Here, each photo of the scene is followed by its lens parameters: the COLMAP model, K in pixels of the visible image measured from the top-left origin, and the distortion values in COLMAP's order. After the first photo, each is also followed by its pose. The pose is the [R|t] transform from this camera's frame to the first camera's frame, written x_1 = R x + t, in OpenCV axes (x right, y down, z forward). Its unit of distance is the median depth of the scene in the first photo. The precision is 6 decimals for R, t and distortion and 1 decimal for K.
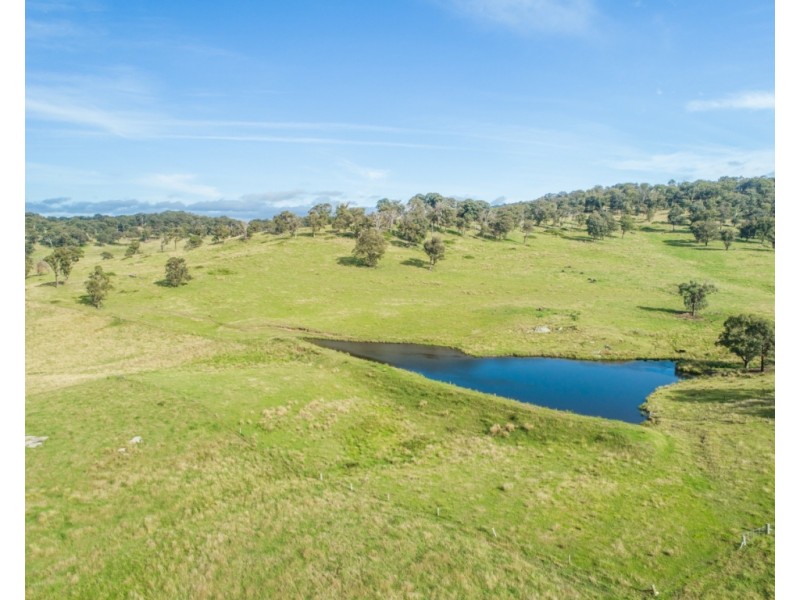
lens RADIAL K [[623.5, 0, 400.0], [0, 623.5, 300.0], [0, 0, 1]] dist [-0.001693, 0.076525]
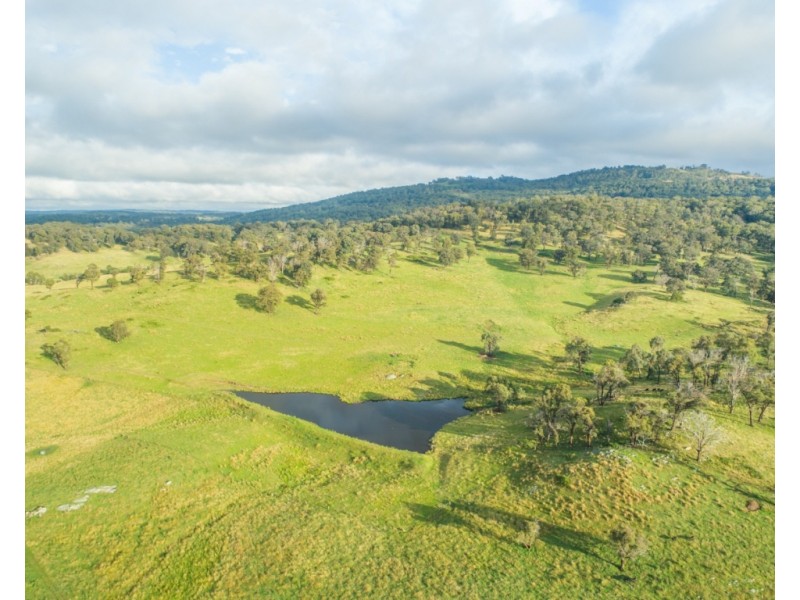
lens RADIAL K [[623.5, 0, 400.0], [0, 623.5, 300.0], [0, 0, 1]] dist [-0.001693, 0.076525]
pose [[0.982152, -0.036719, 0.184471, -0.029222], [0.028260, 0.998434, 0.048274, -0.200619], [-0.185955, -0.042199, 0.981652, -0.486673]]
